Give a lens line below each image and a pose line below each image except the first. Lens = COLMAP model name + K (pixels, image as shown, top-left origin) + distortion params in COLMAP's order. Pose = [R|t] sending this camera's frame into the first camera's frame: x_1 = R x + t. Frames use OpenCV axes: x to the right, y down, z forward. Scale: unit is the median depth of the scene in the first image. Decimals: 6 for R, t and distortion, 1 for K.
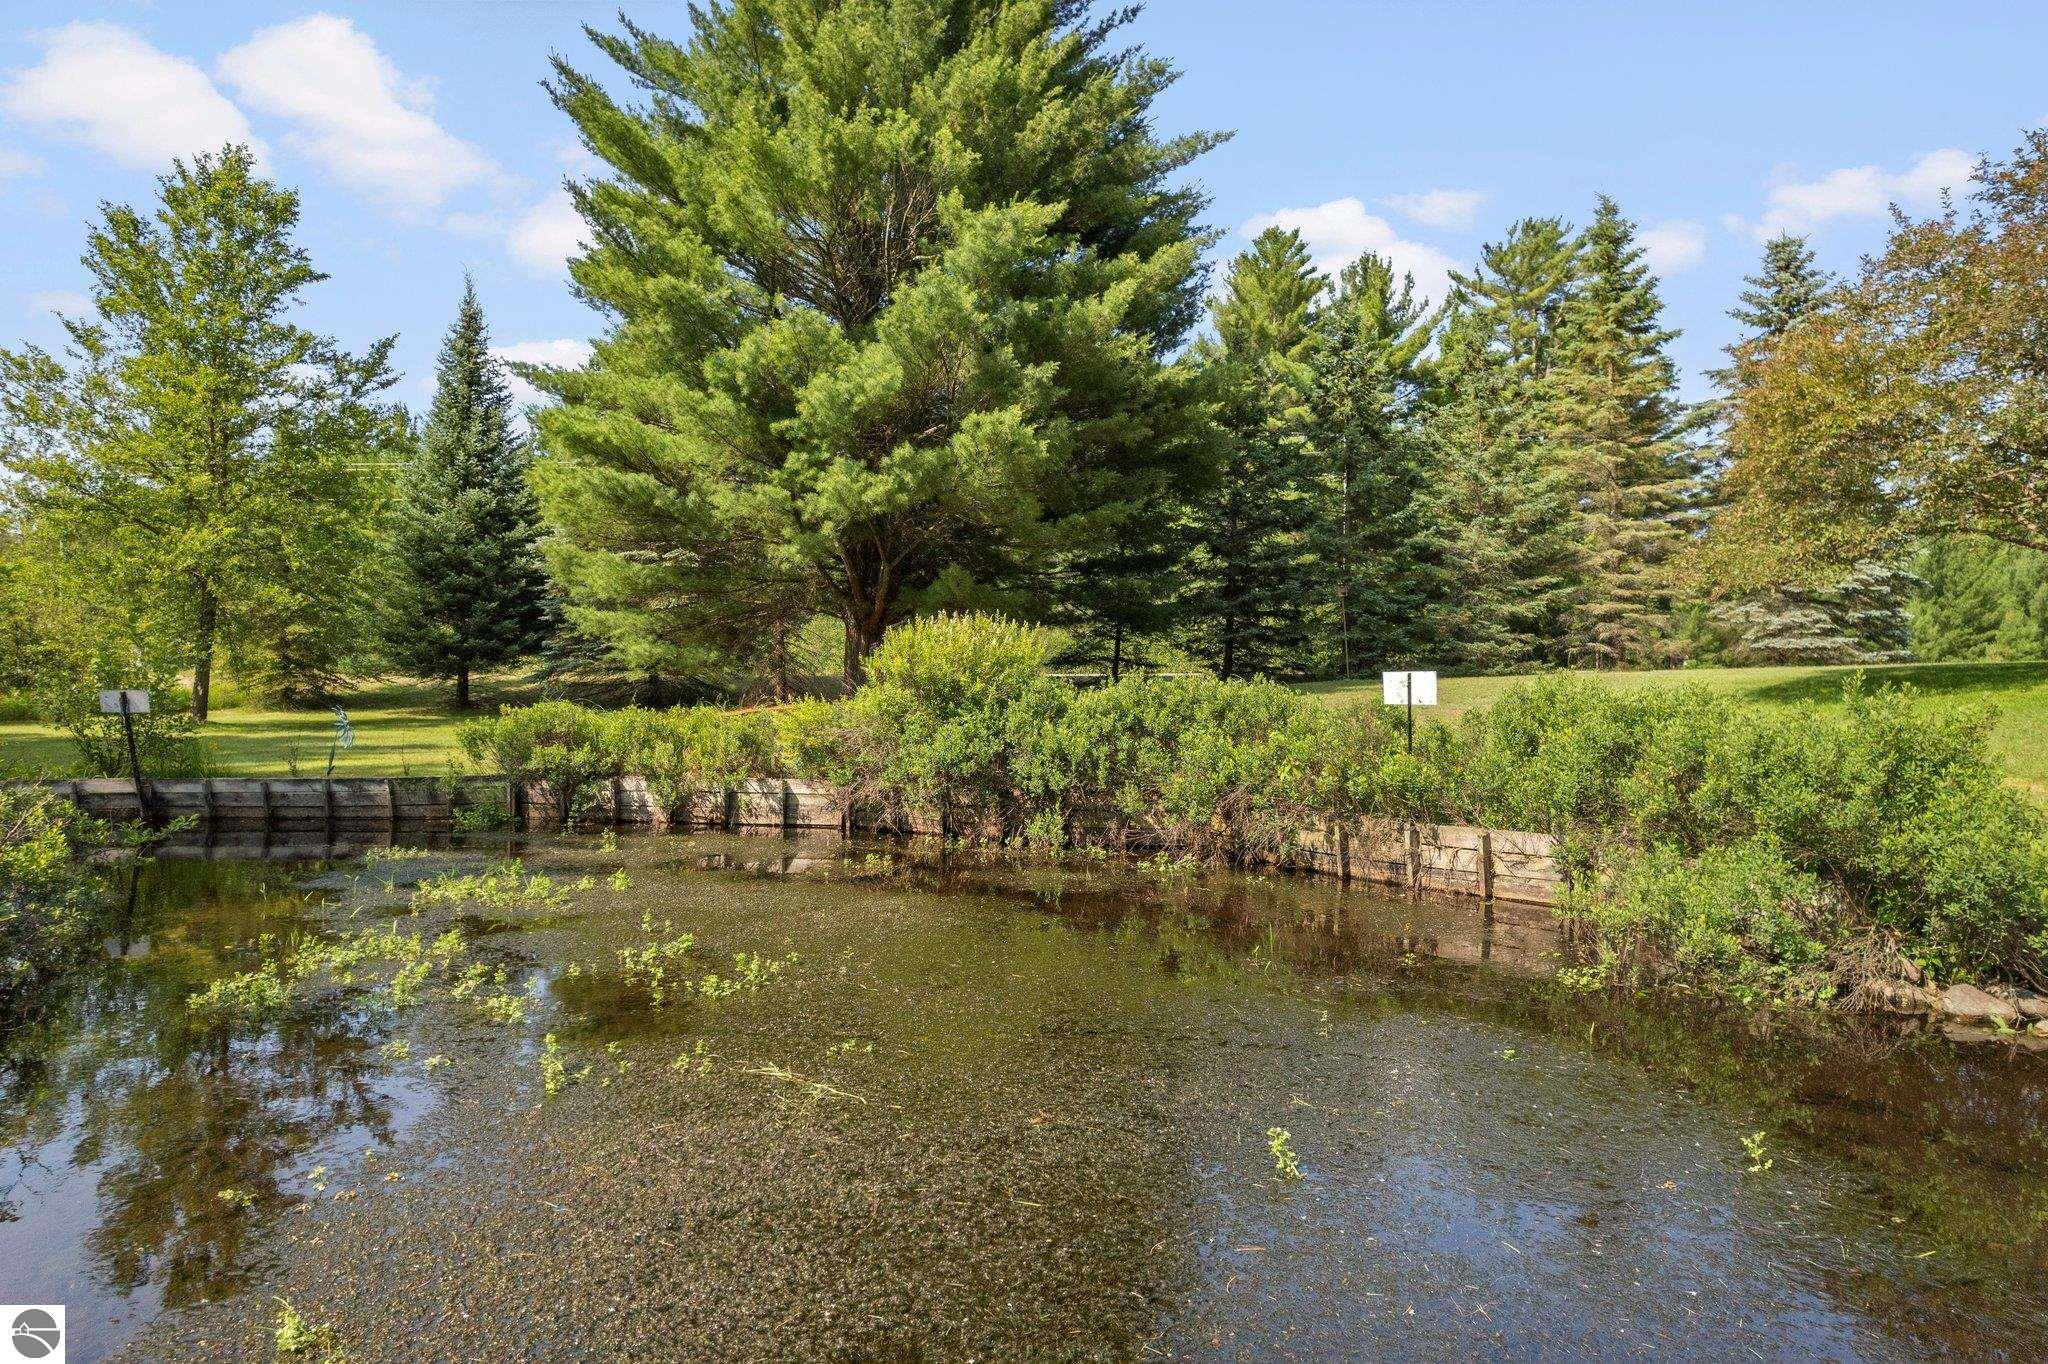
lens RADIAL K [[1350.3, 0, 1017.6], [0, 1350.3, 673.5], [0, 0, 1]] dist [-0.054733, 0.050842]
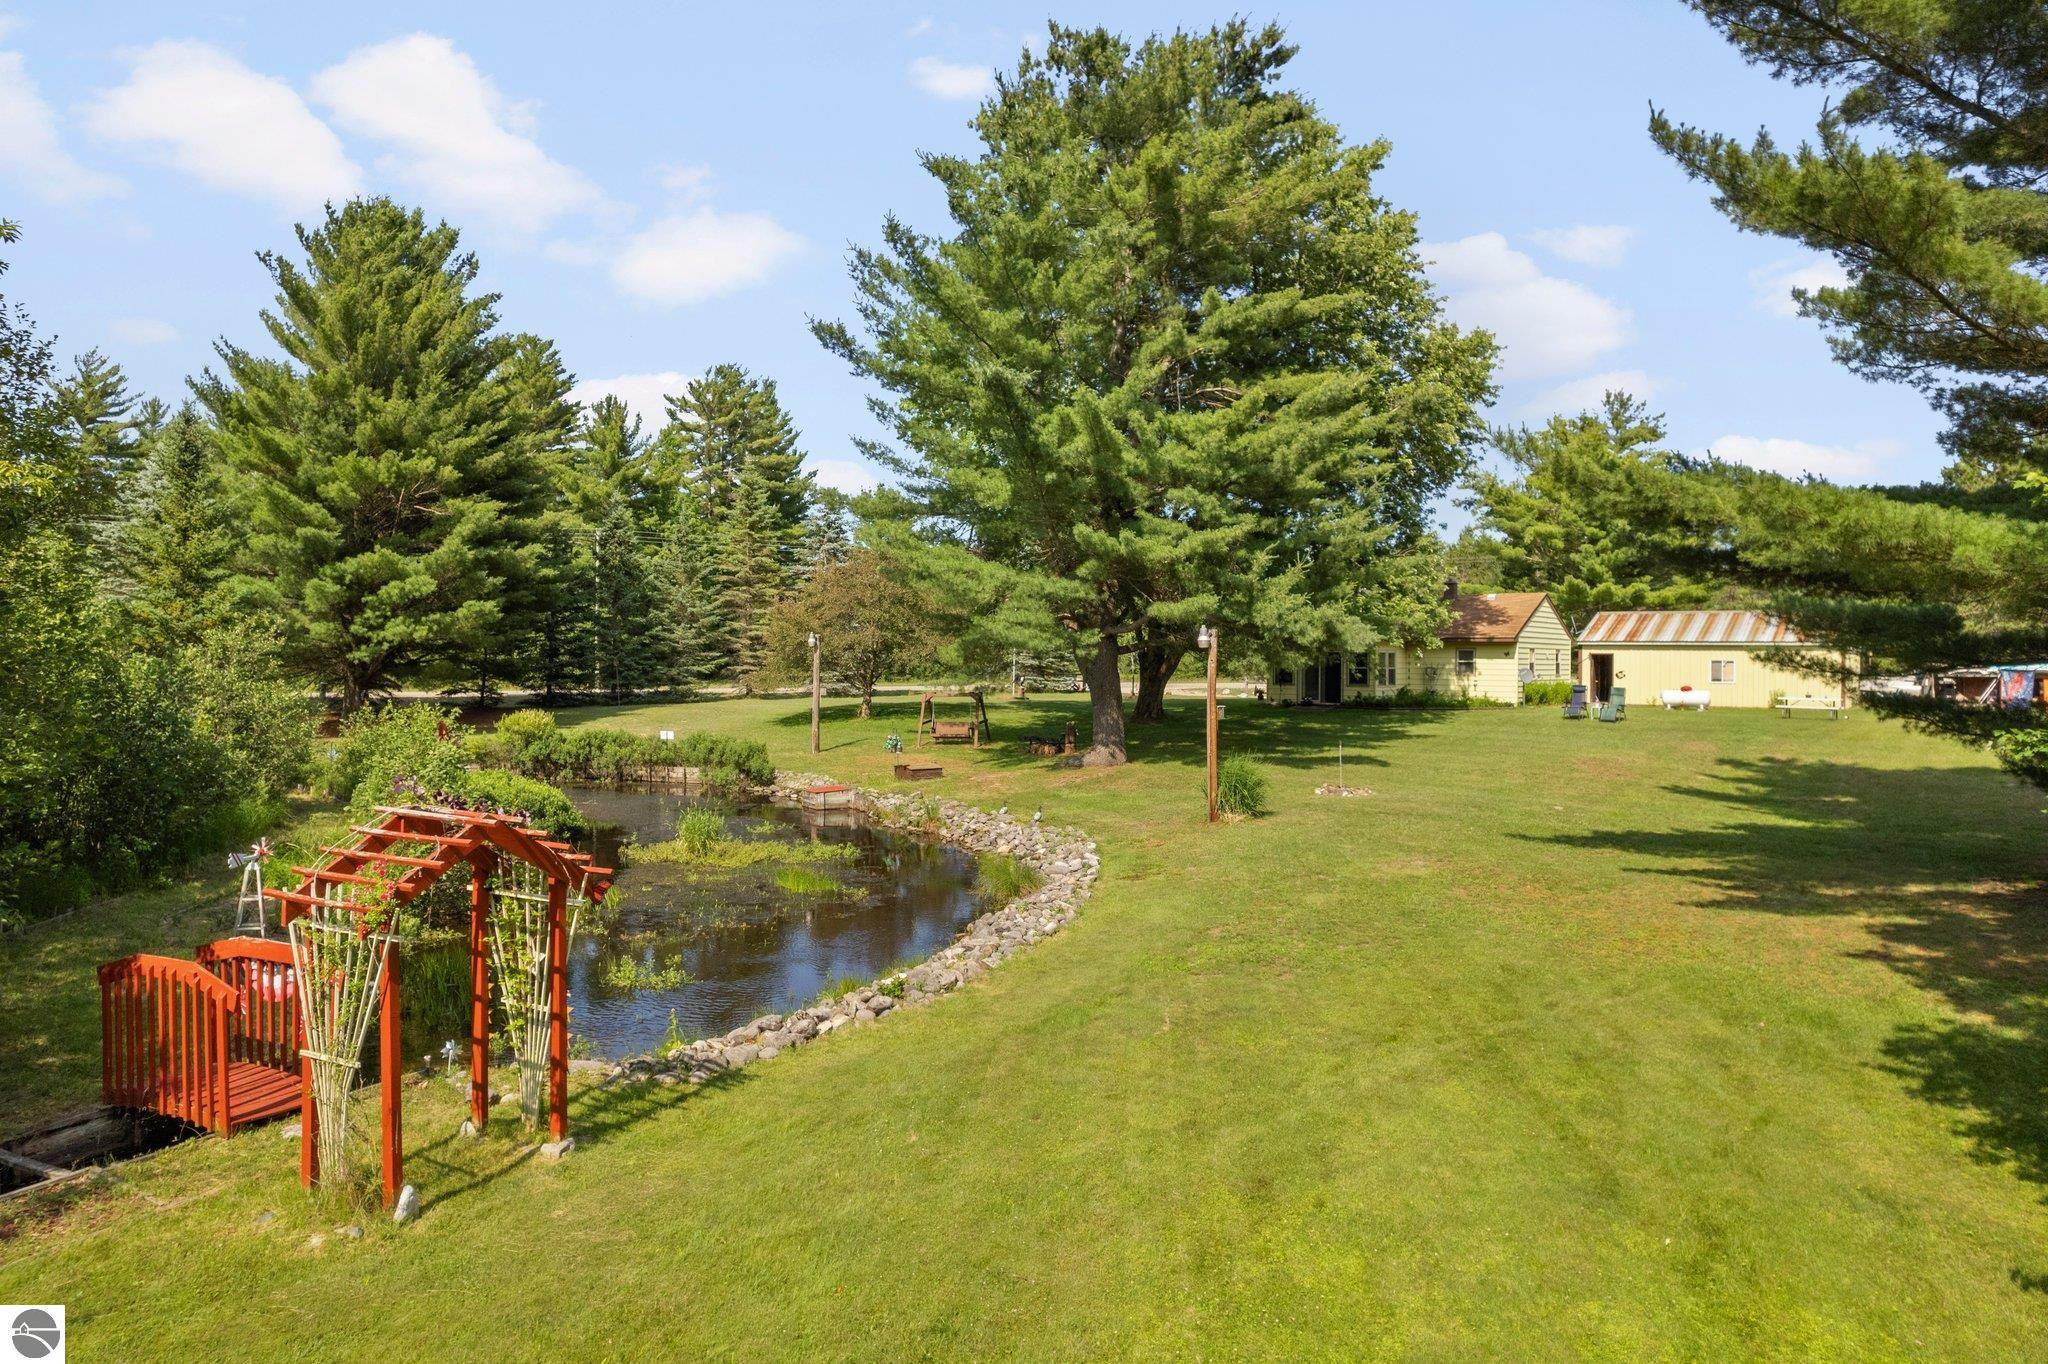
lens RADIAL K [[1350.3, 0, 1025.1], [0, 1350.3, 673.1], [0, 0, 1]] dist [-0.054733, 0.050842]
pose [[0.835417, -0.001243, 0.549615, -0.352481], [-0.011262, 0.999749, 0.019379, -0.089778], [-0.549501, -0.022379, 0.835193, -1.014539]]
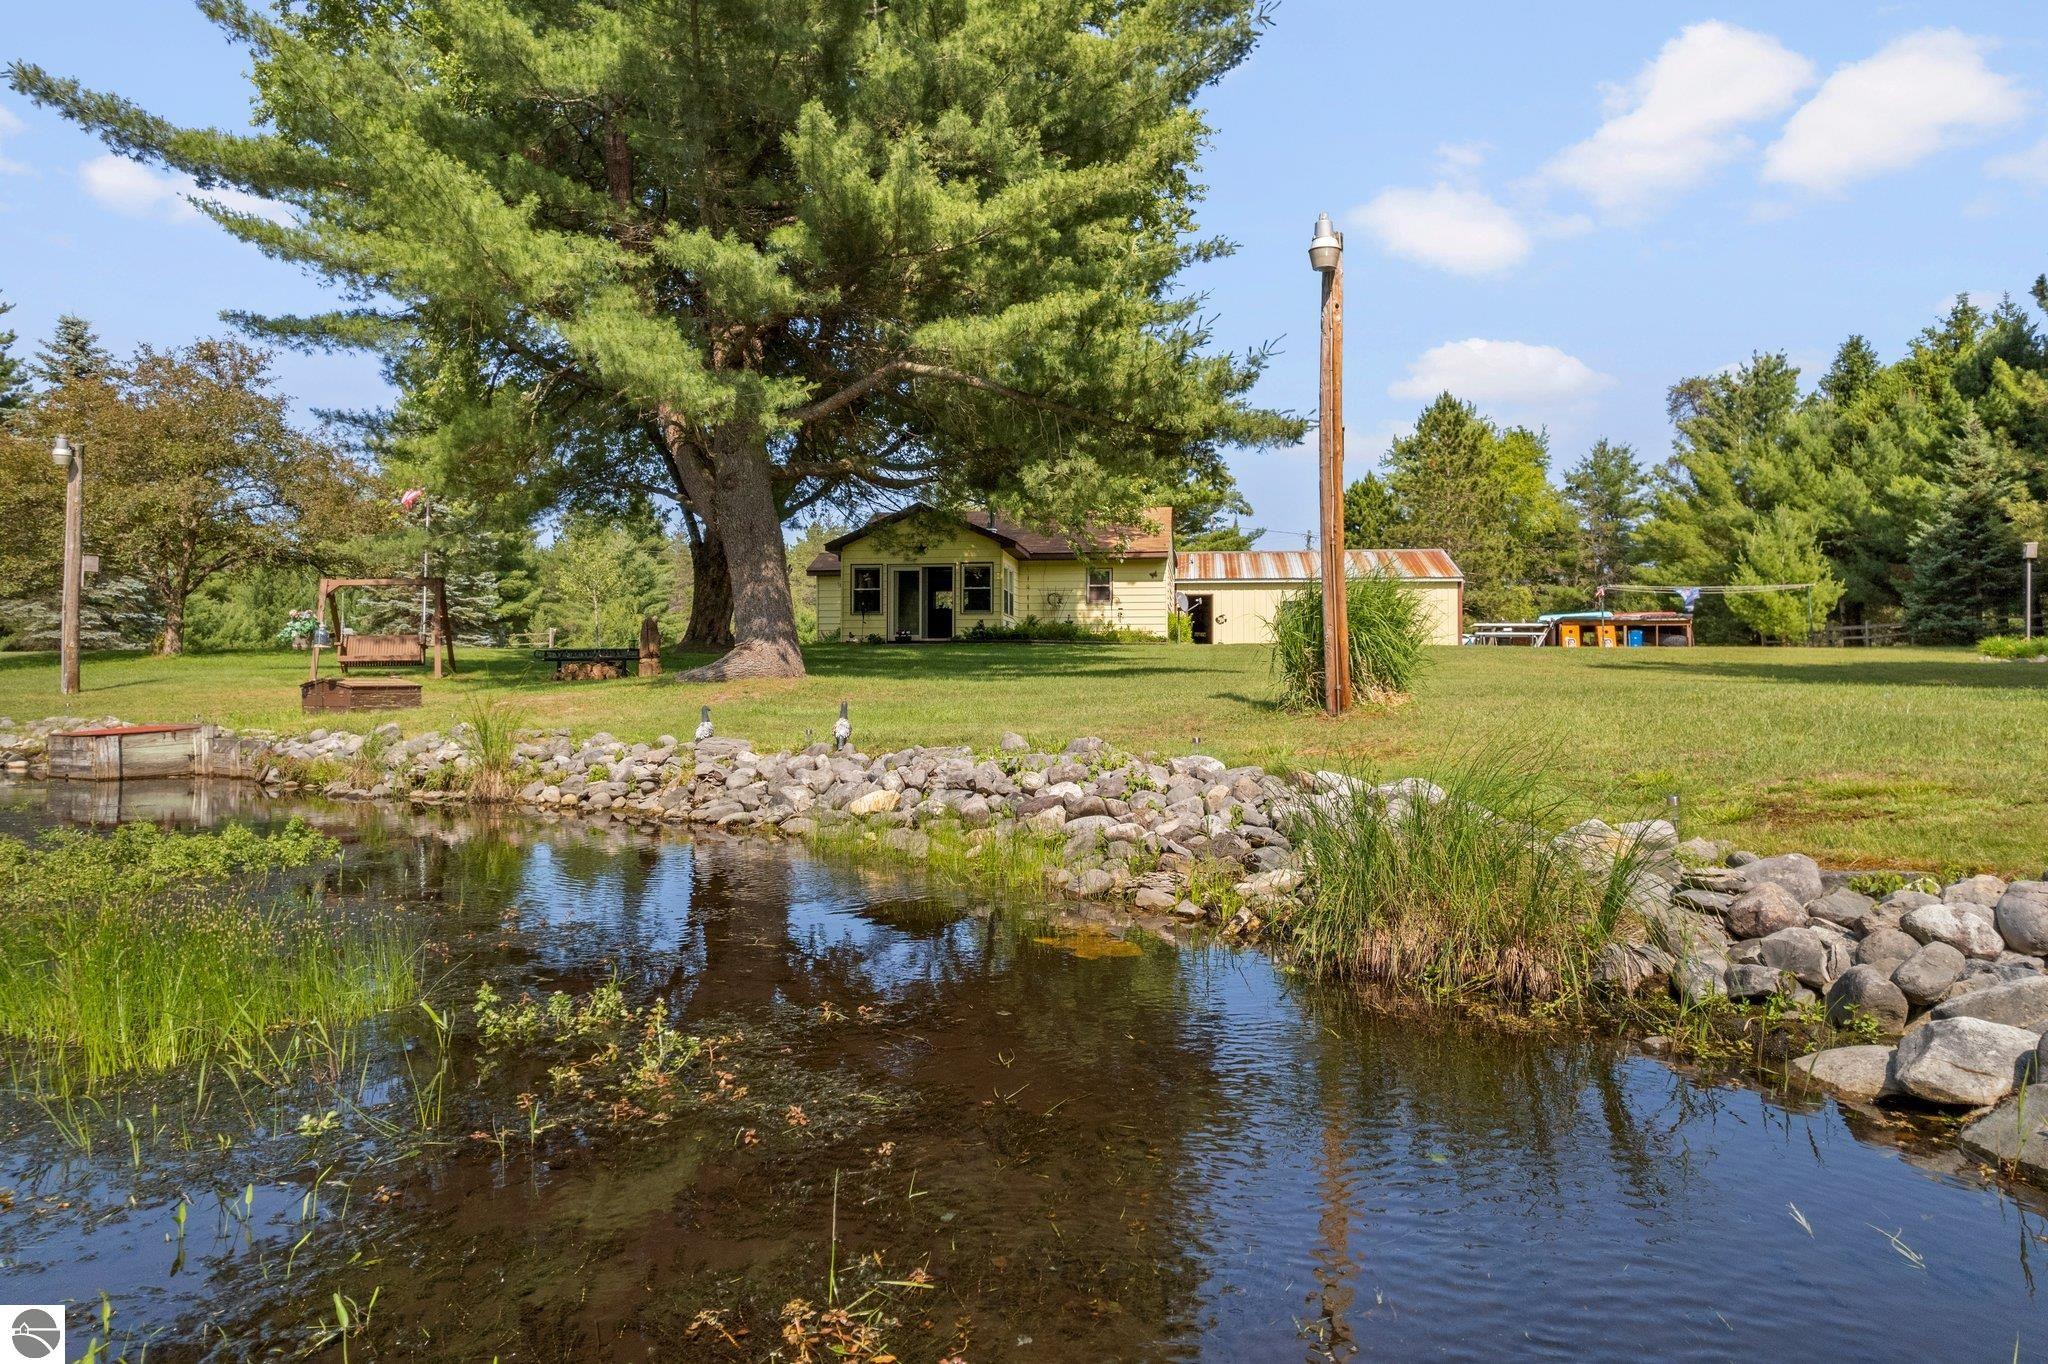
lens RADIAL K [[1350.3, 0, 1017.3], [0, 1350.3, 672.0], [0, 0, 1]] dist [-0.054733, 0.050842]
pose [[0.483615, 0.007665, 0.875247, -0.107686], [-0.006346, 0.999966, -0.005251, 0.014350], [-0.875258, -0.003015, 0.483647, -0.440789]]
